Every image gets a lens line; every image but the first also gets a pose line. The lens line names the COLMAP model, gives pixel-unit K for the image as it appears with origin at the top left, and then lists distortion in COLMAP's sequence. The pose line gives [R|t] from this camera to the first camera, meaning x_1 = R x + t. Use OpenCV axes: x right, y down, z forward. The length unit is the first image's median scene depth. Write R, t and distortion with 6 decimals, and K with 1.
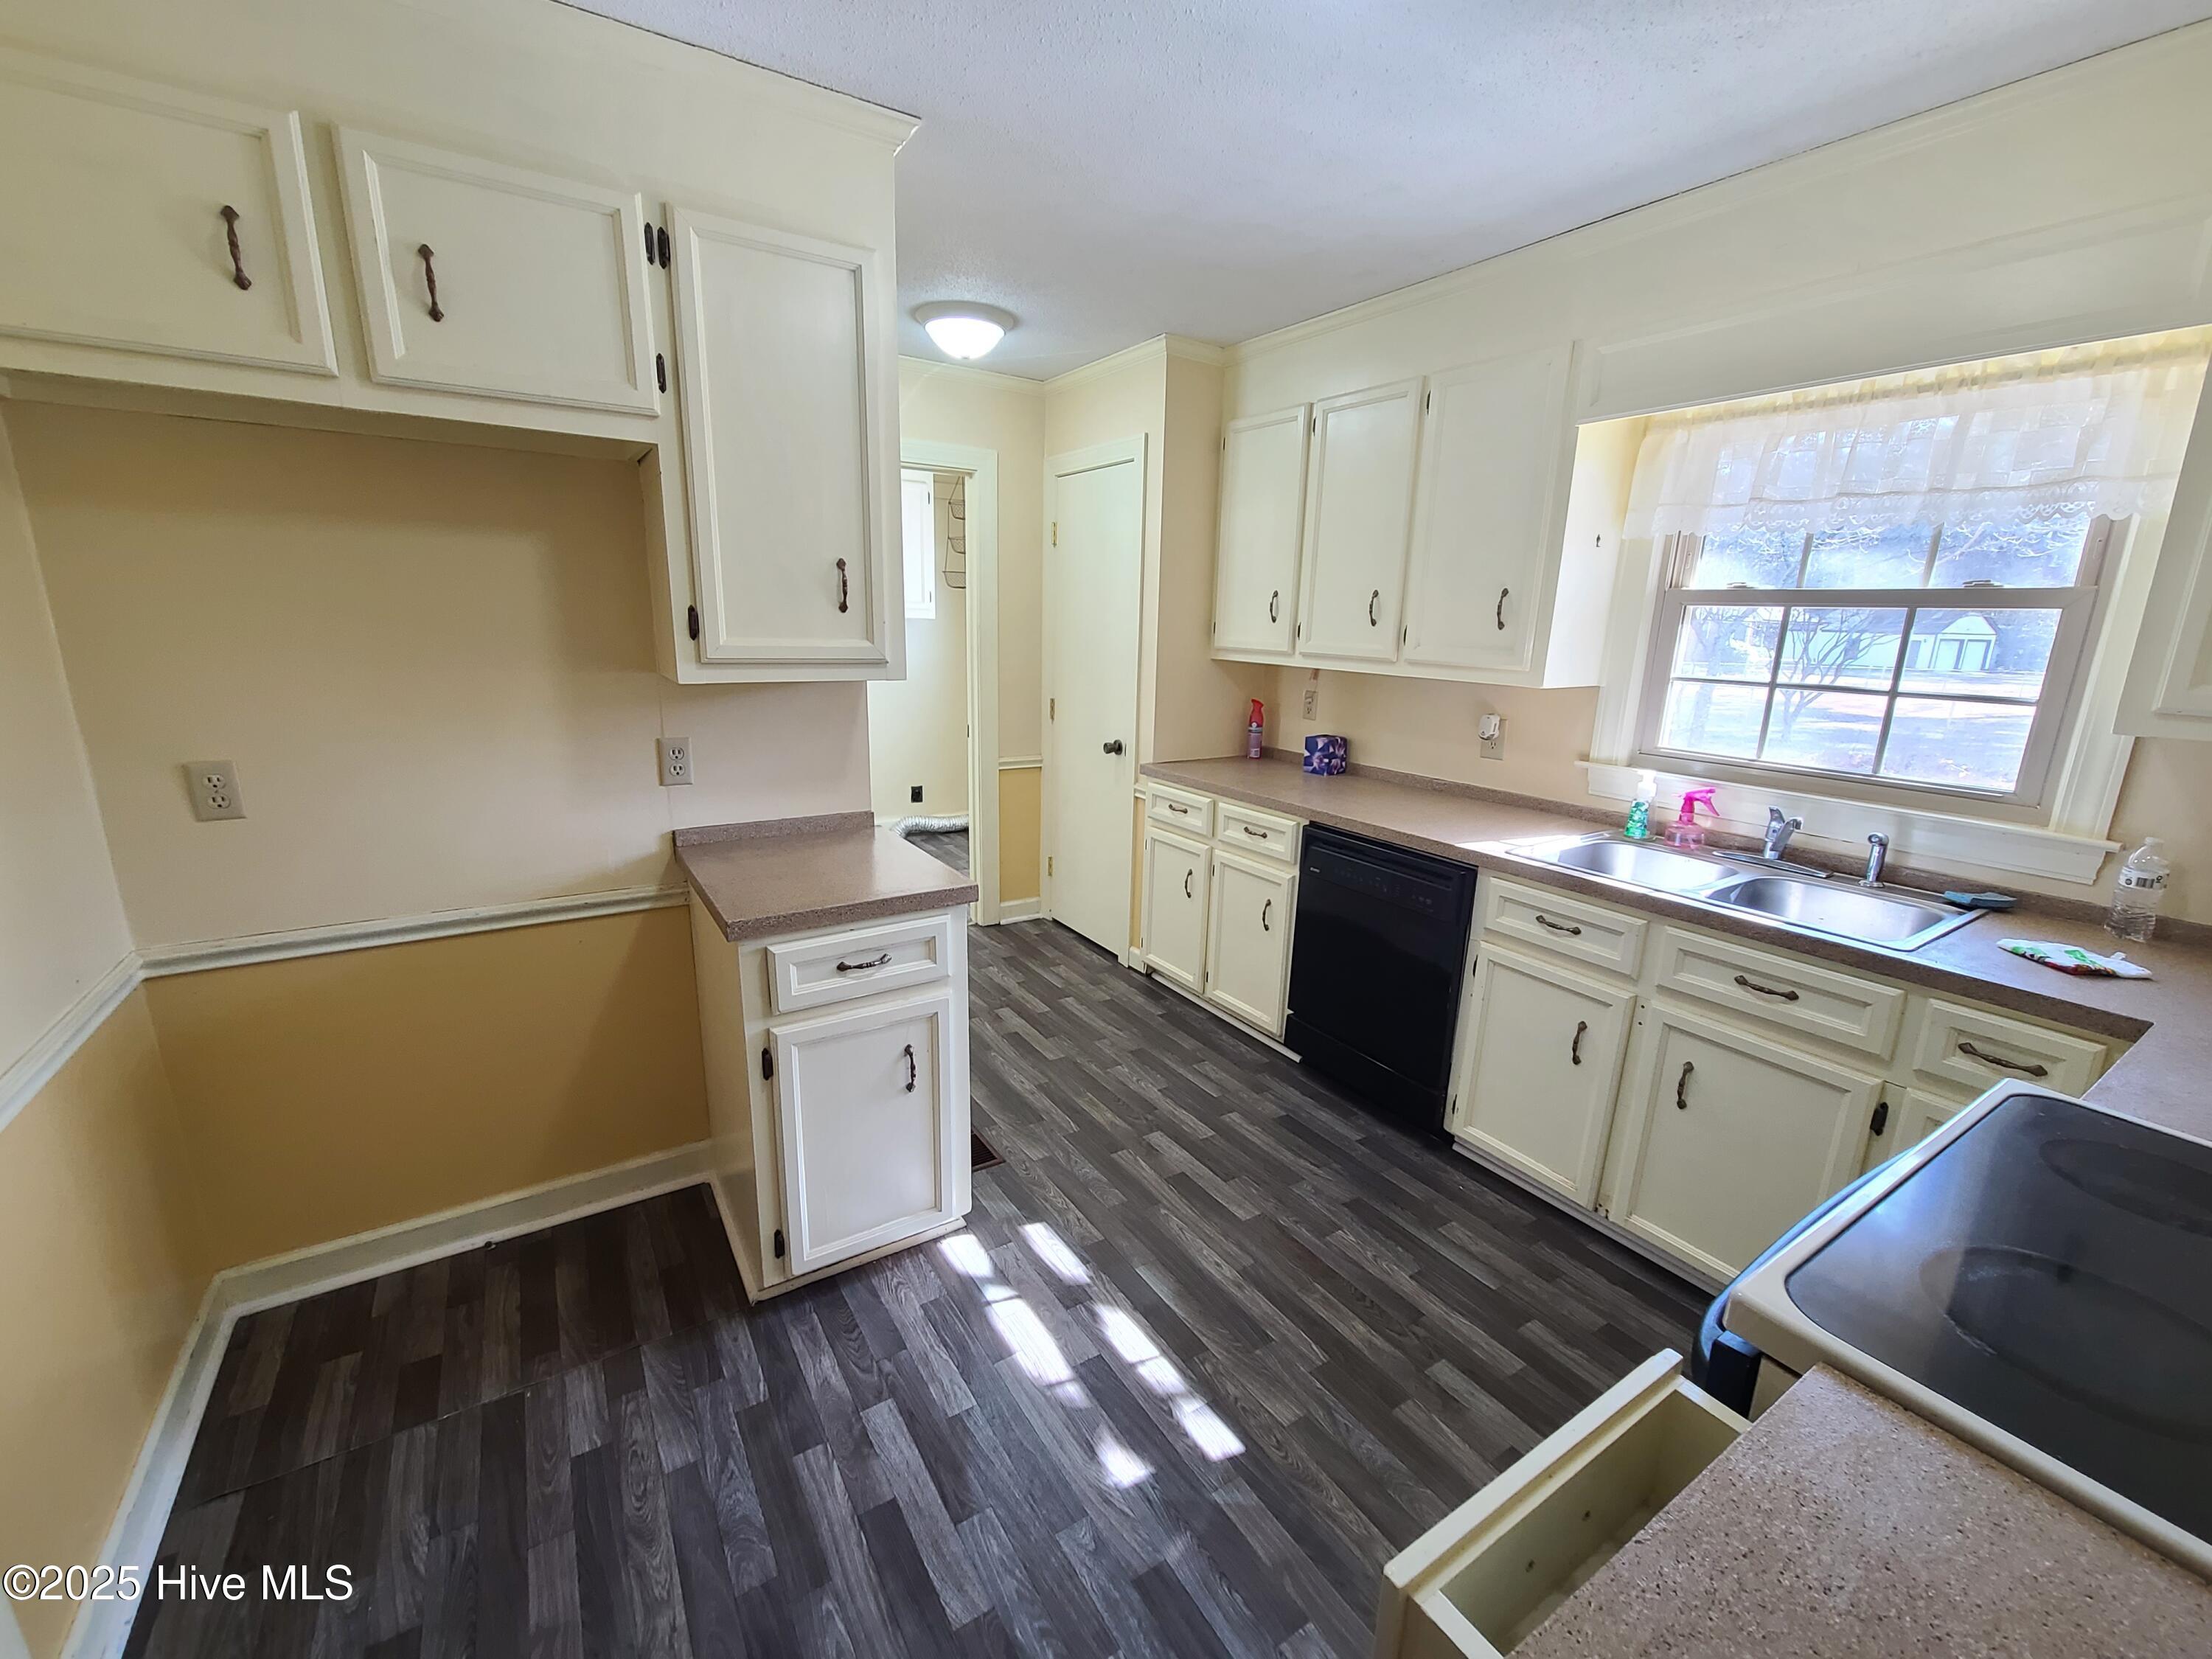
lens RADIAL K [[906.1, 0, 1101.3], [0, 906.1, 841.2], [0, 0, 1]] dist [-0.000281, -0.007733]
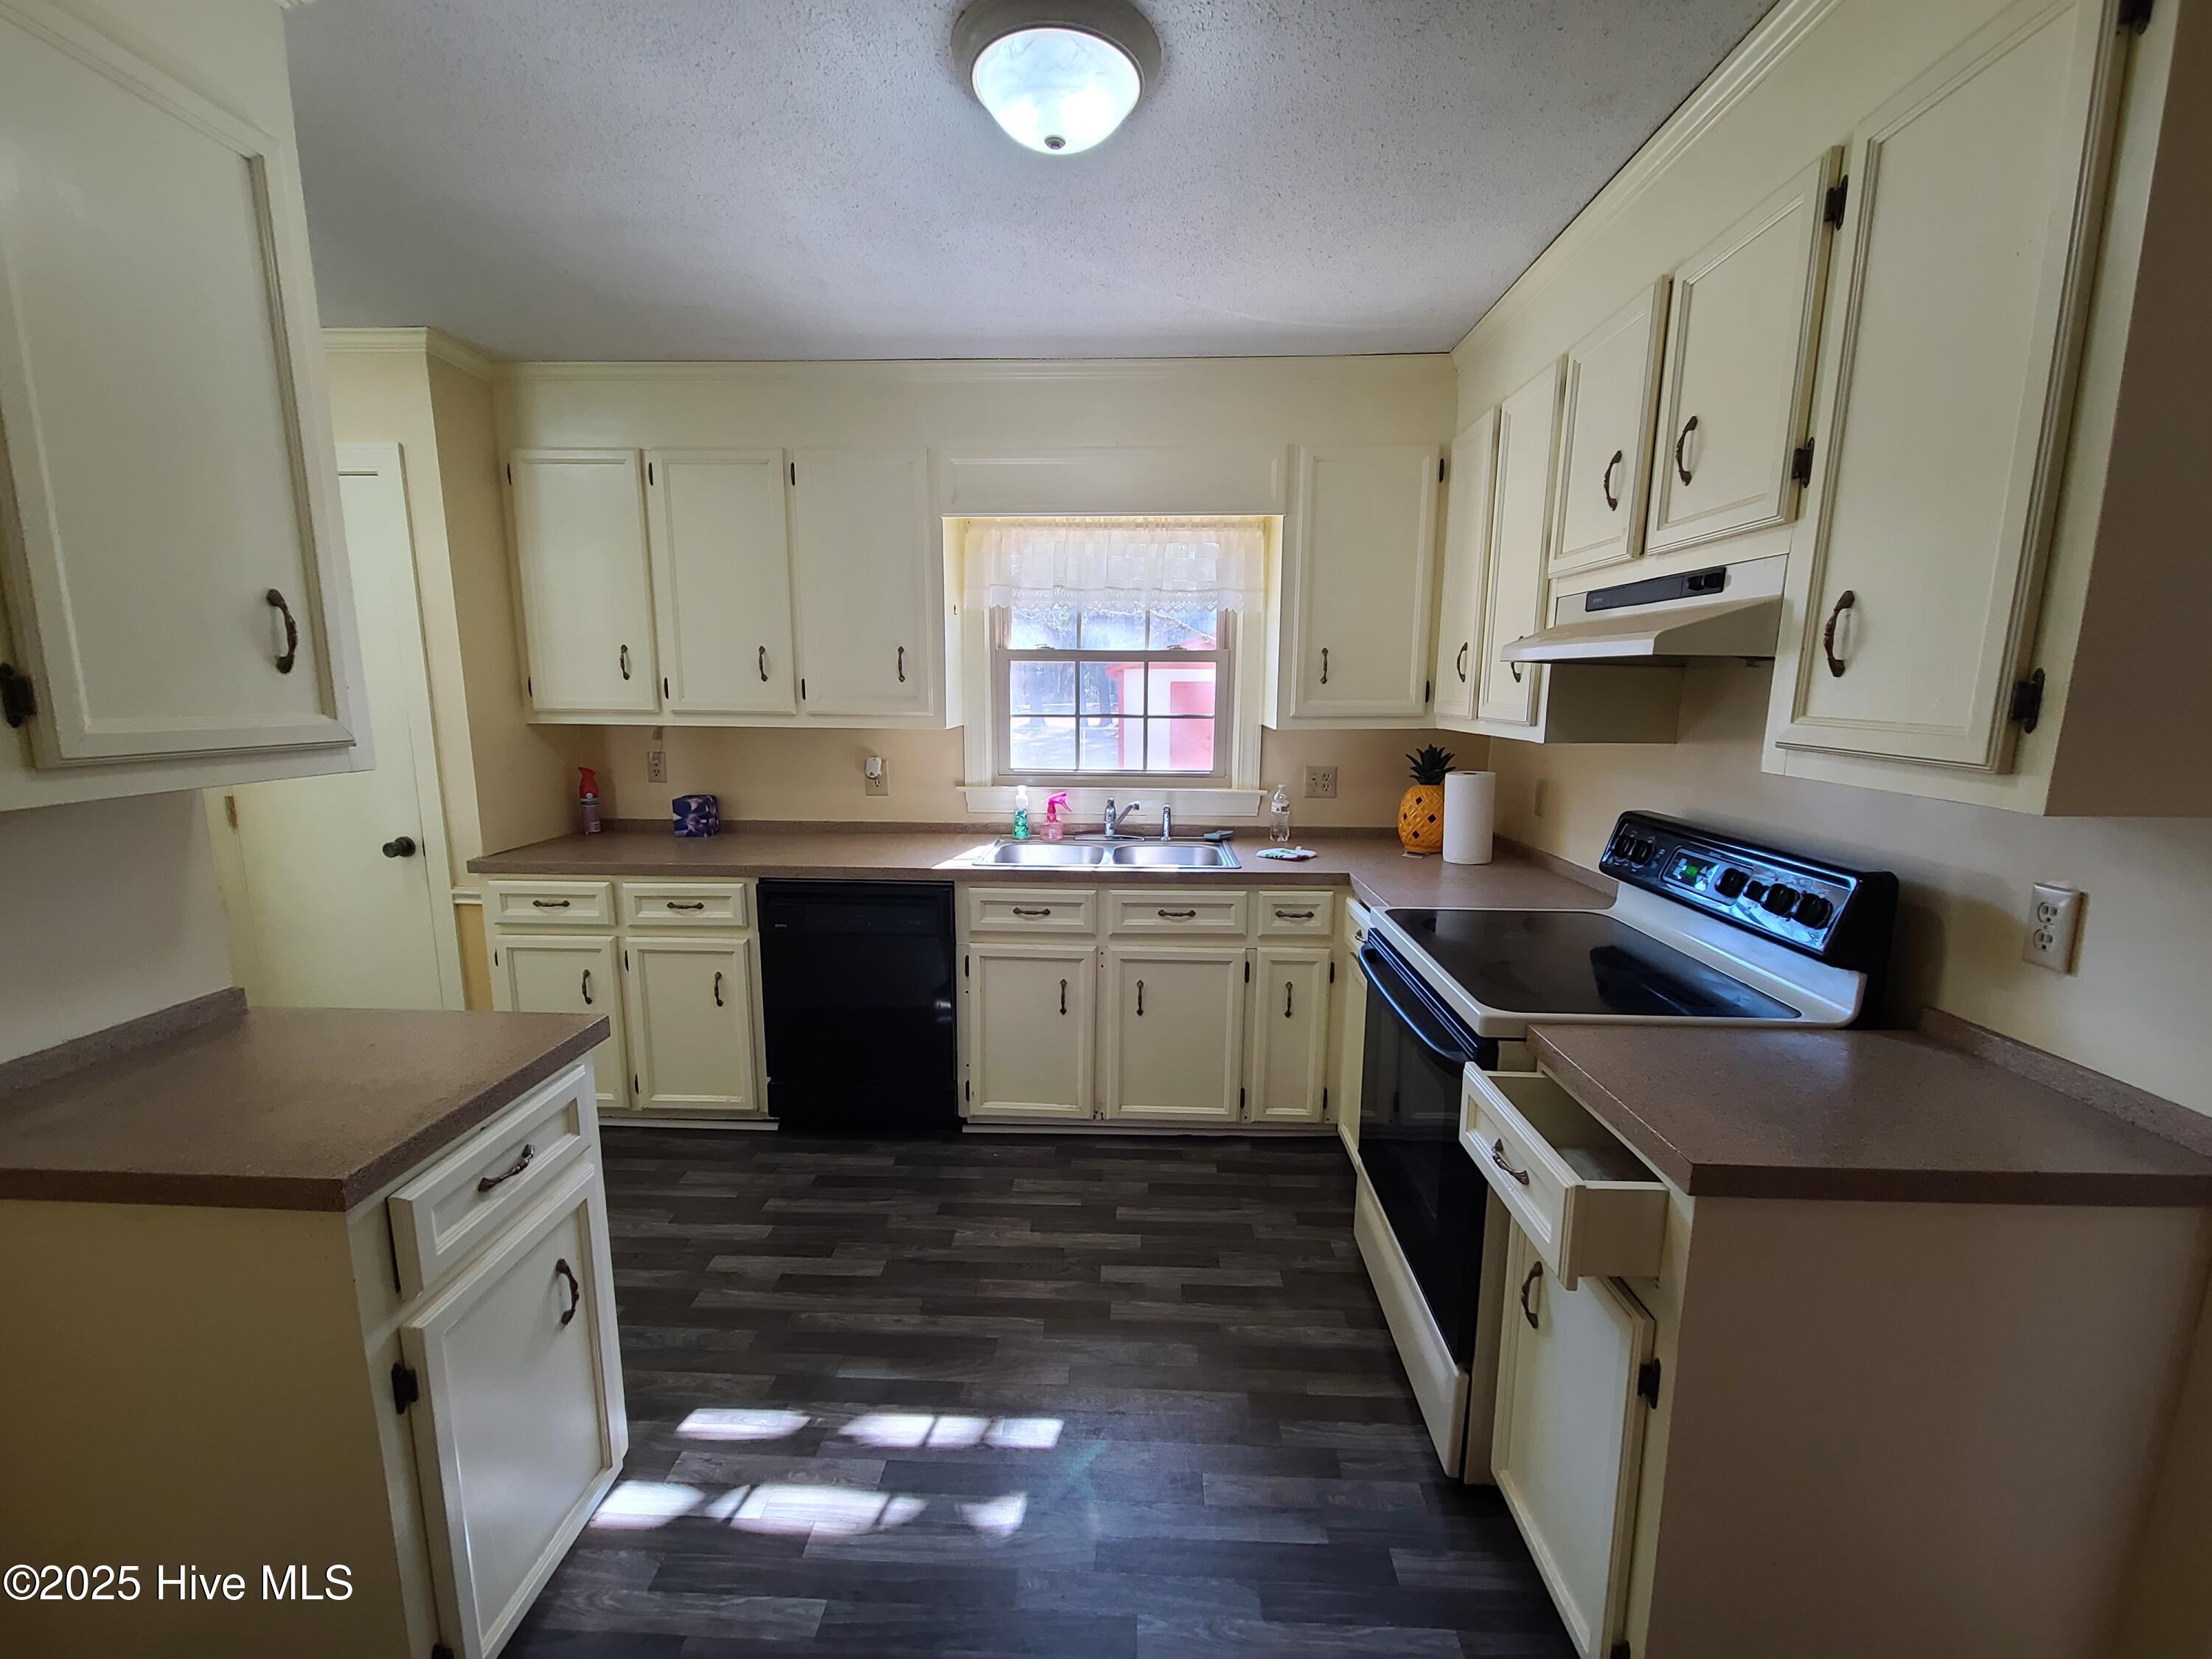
lens RADIAL K [[906.1, 0, 1101.3], [0, 906.1, 841.2], [0, 0, 1]] dist [-0.000281, -0.007733]
pose [[0.569242, -0.158401, 0.806767, -0.412163], [0.204927, 0.977631, 0.047356, -0.039961], [-0.796221, 0.138371, 0.588969, 0.154504]]
